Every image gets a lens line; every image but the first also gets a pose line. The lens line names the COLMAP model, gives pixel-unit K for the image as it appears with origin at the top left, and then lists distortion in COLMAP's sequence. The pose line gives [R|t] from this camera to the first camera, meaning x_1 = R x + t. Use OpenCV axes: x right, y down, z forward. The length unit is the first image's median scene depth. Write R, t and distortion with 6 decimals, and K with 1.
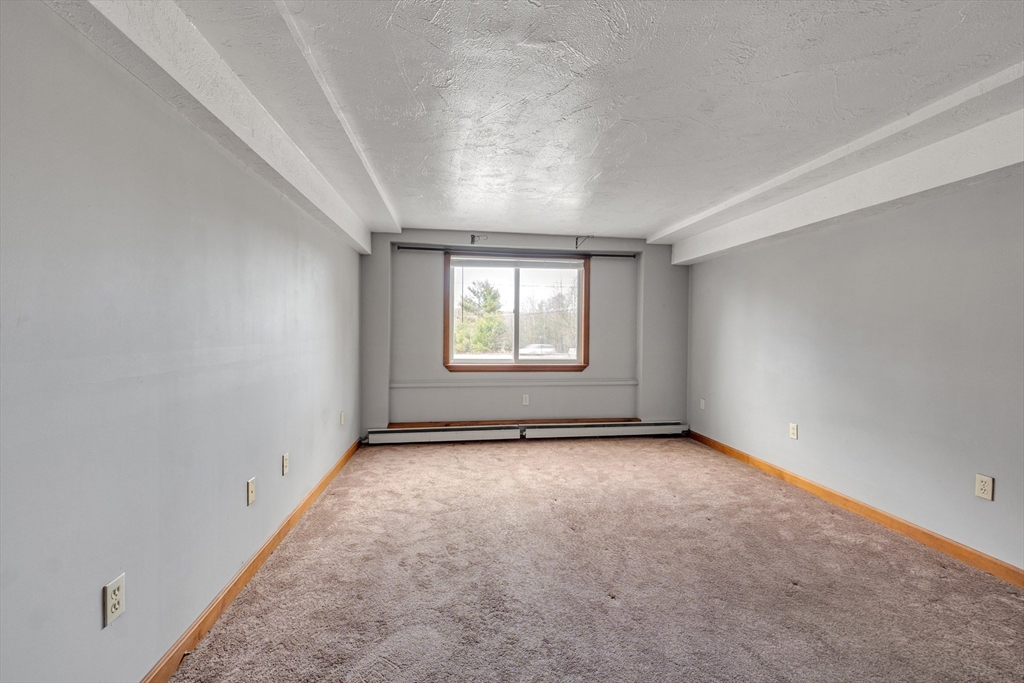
lens RADIAL K [[429.6, 0, 516.4], [0, 429.6, 336.7], [0, 0, 1]] dist [-0.009999, -0.000160]
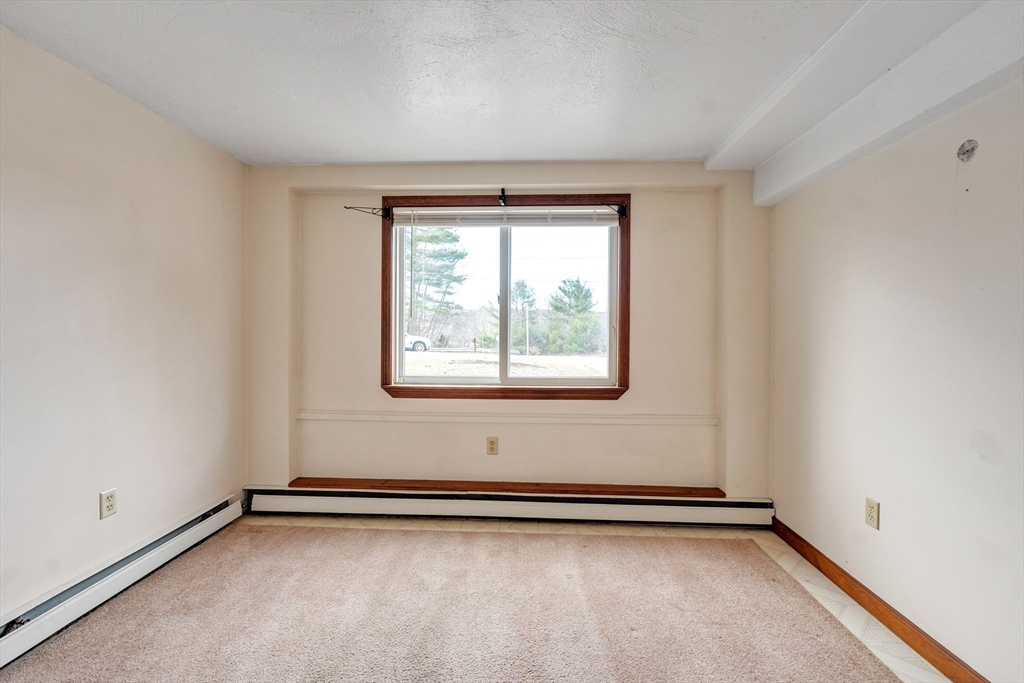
lens RADIAL K [[429.6, 0, 516.4], [0, 429.6, 336.7], [0, 0, 1]] dist [-0.009999, -0.000160]
pose [[0.975097, -0.004737, -0.221727, 0.148369], [0.004395, 0.999988, -0.002037, -0.003275], [0.221734, 0.001012, 0.975107, 0.397460]]
